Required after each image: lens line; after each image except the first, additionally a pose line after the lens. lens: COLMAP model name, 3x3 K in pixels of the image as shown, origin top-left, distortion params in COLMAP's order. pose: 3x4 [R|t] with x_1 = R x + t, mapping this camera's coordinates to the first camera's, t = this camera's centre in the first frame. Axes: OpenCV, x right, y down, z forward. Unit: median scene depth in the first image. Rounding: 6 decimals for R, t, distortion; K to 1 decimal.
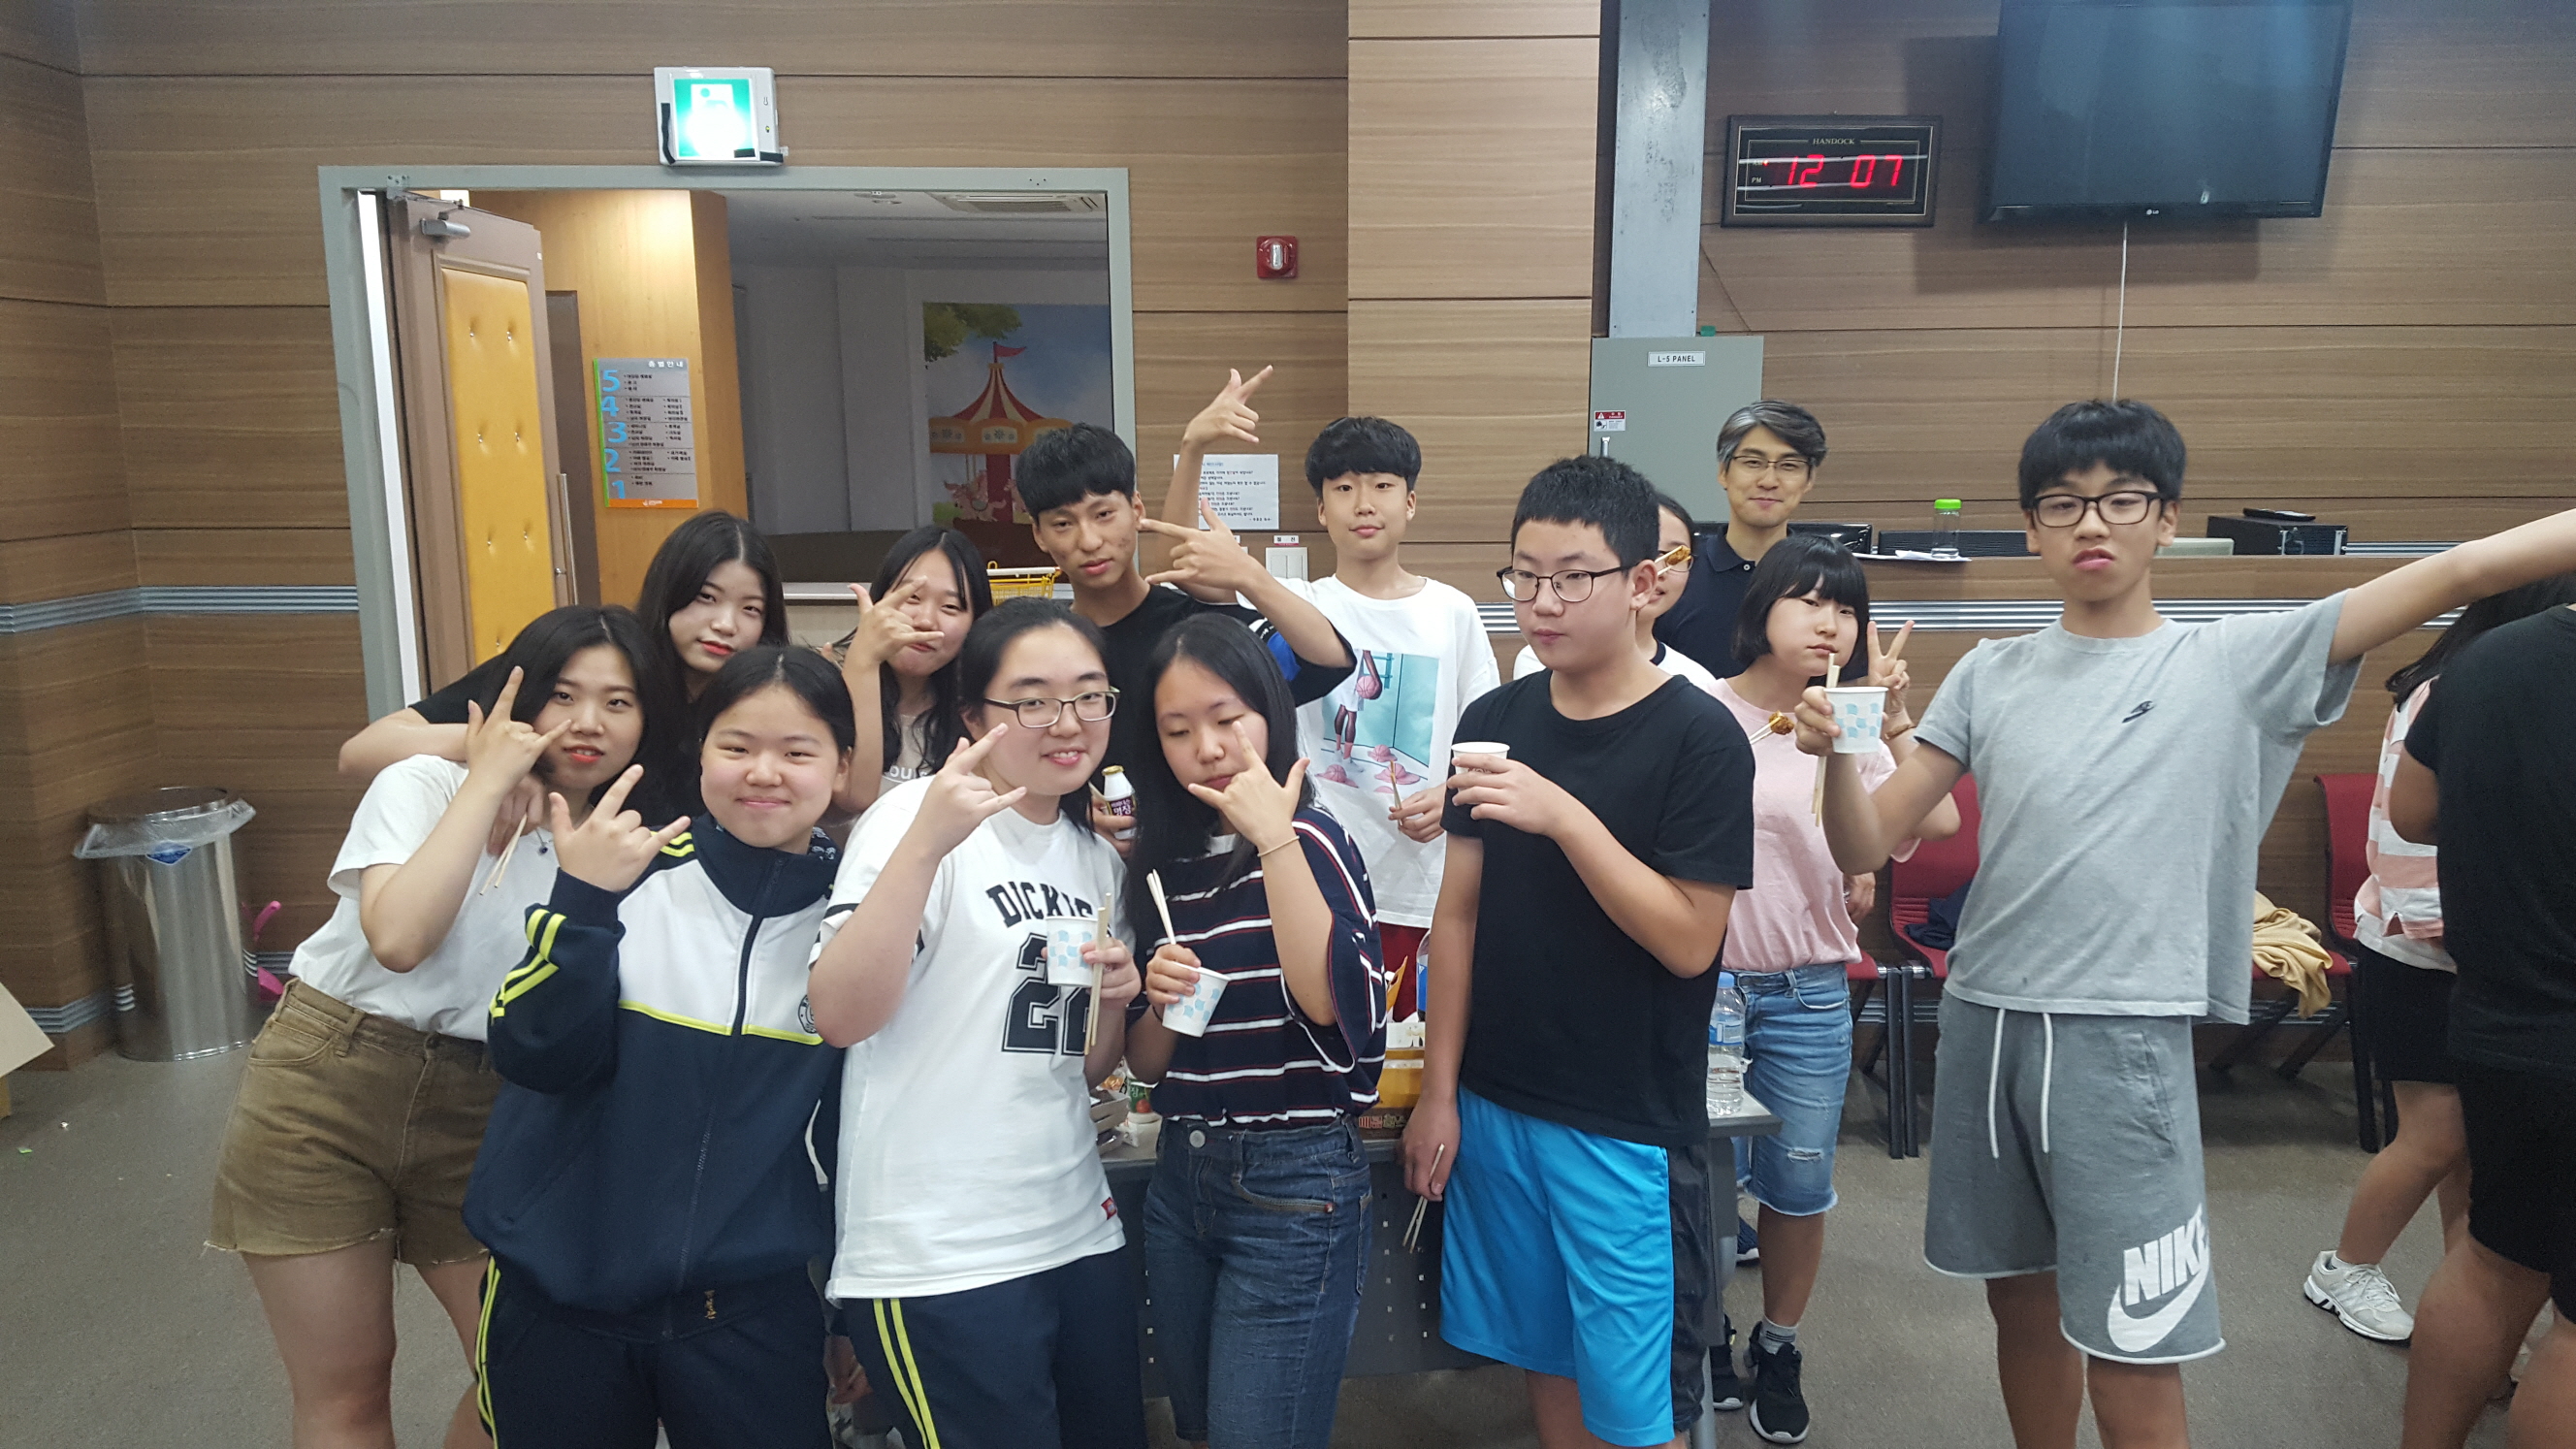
lens RADIAL K [[1796.6, 0, 1236.9], [0, 1796.6, 725.5], [0, 0, 1]] dist [0.004347, -0.130462]
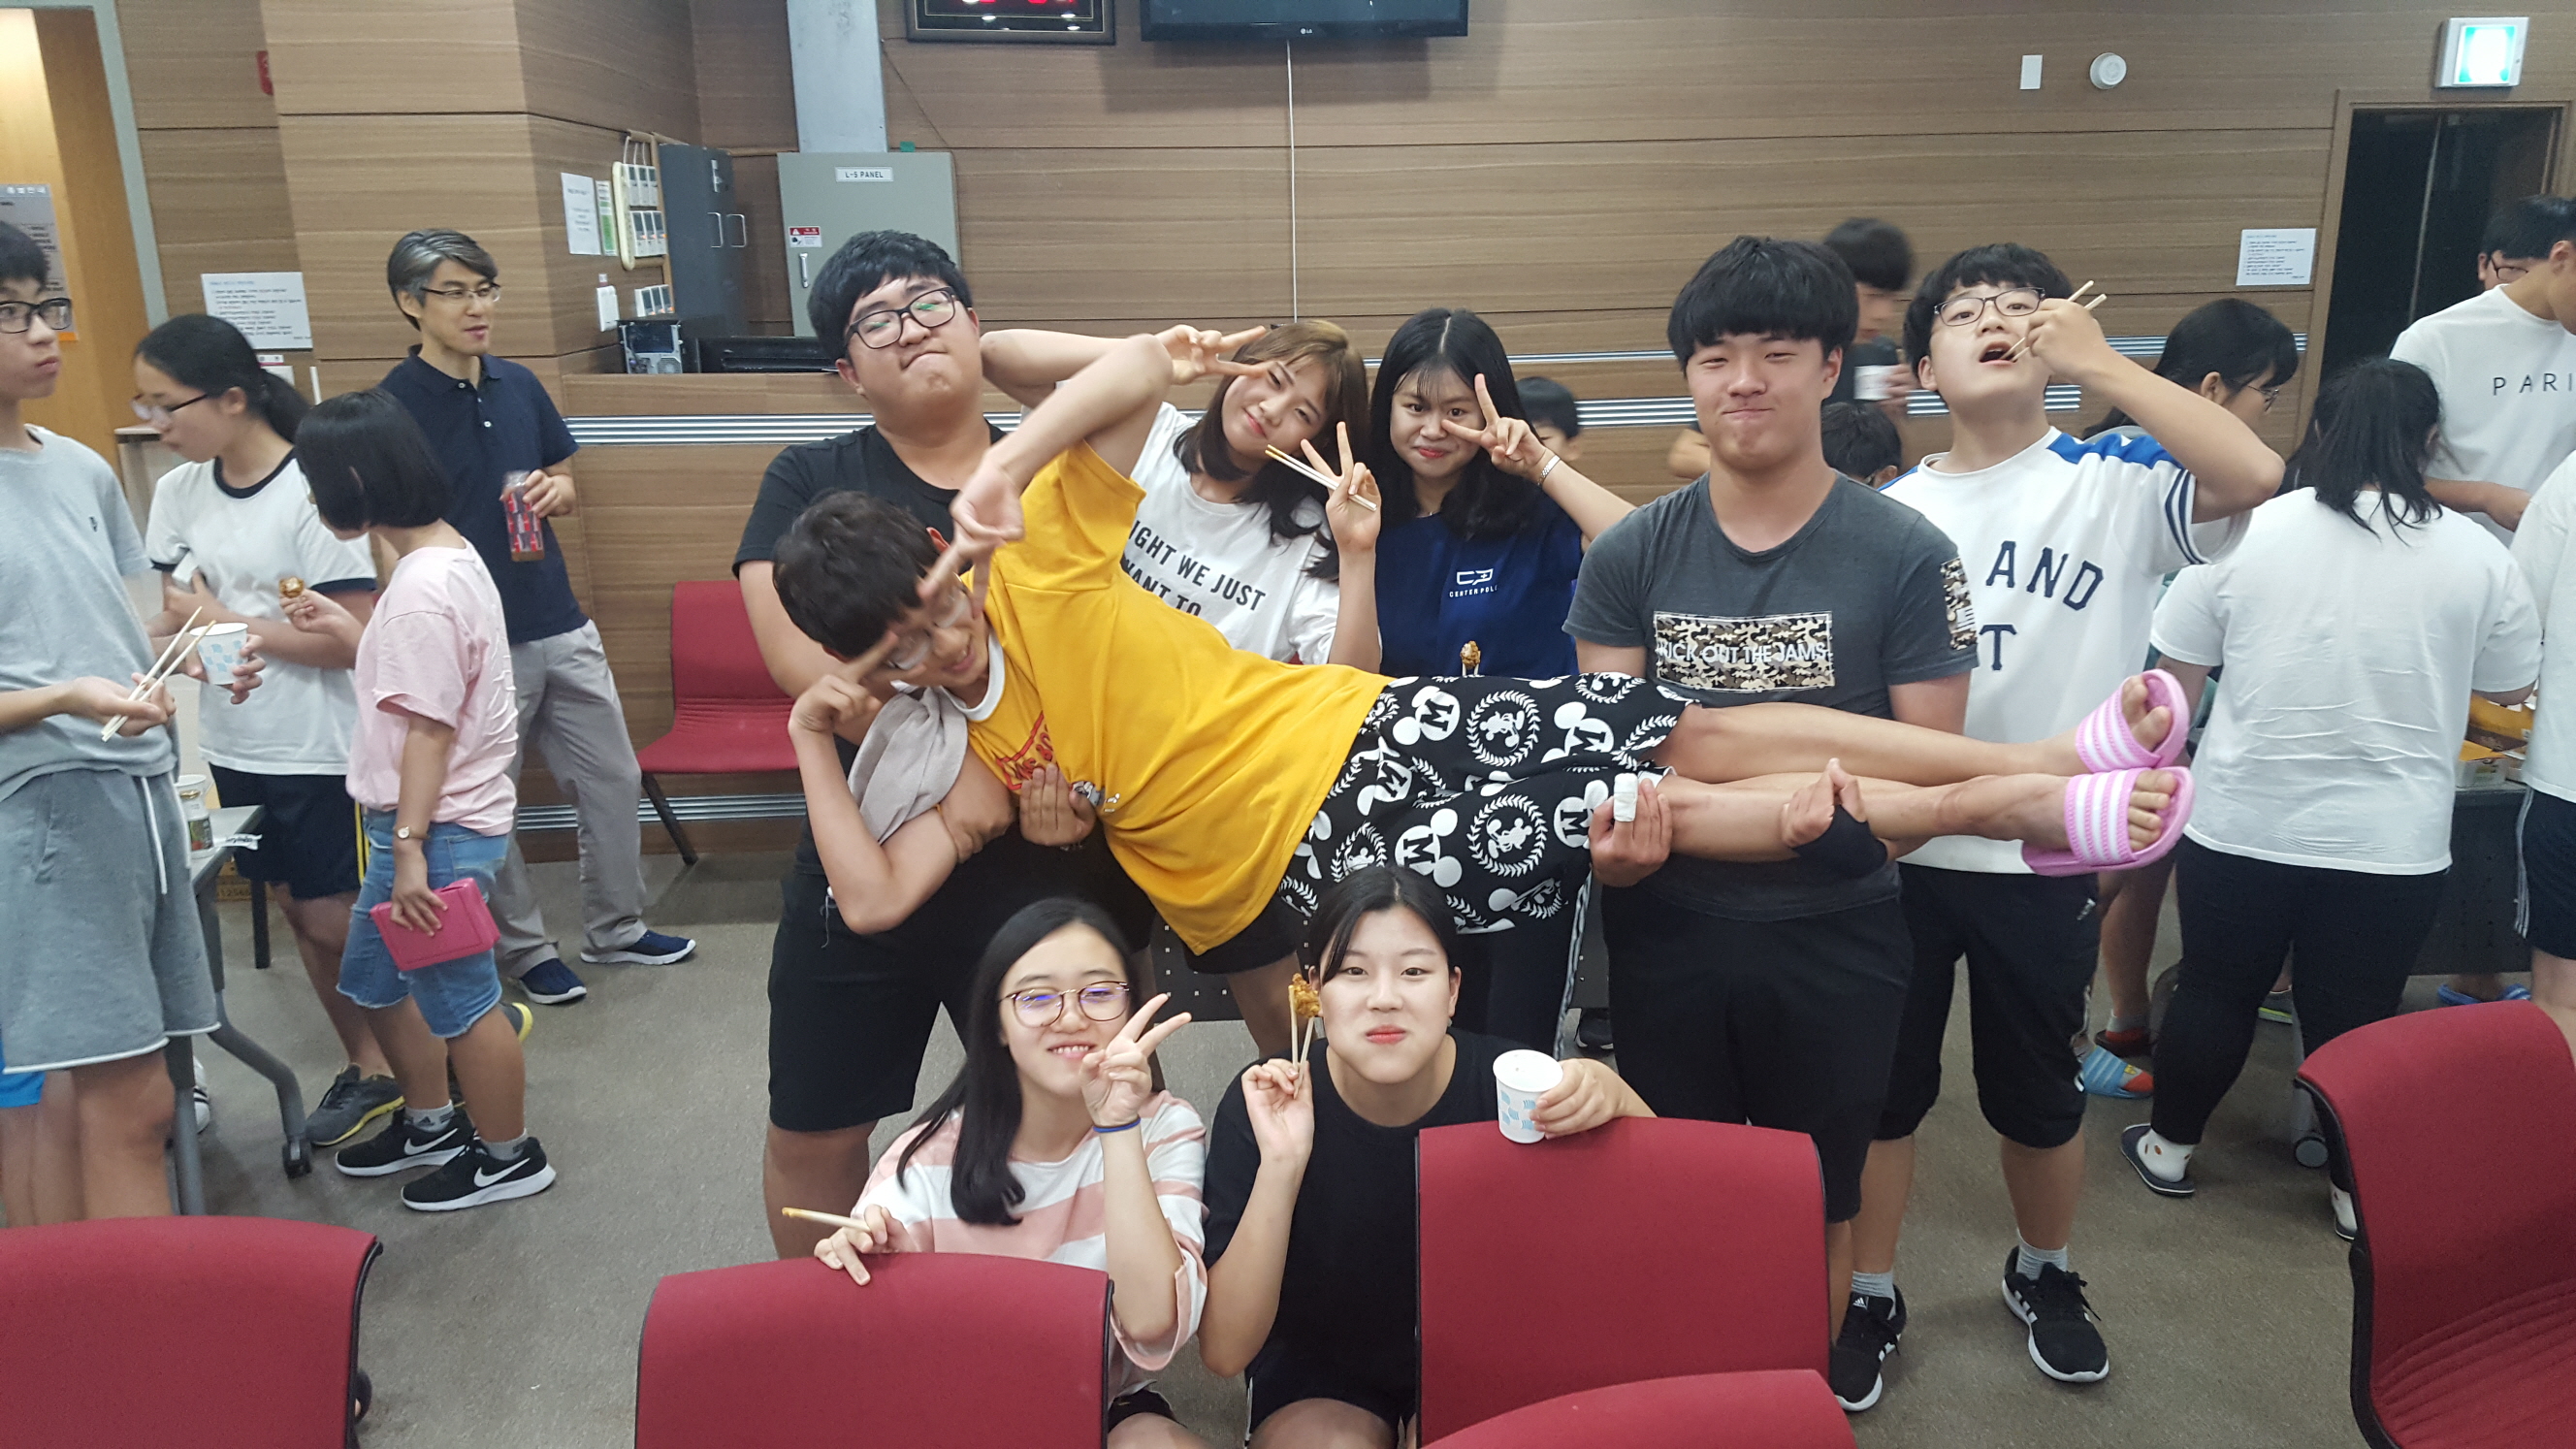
lens RADIAL K [[1796.6, 0, 1236.9], [0, 1796.6, 725.5], [0, 0, 1]] dist [0.004347, -0.130462]
pose [[0.986386, -0.033868, 0.160922, 0.283879], [0.018515, 0.995212, 0.095967, 0.011161], [-0.163402, -0.091681, 0.982290, -0.054130]]
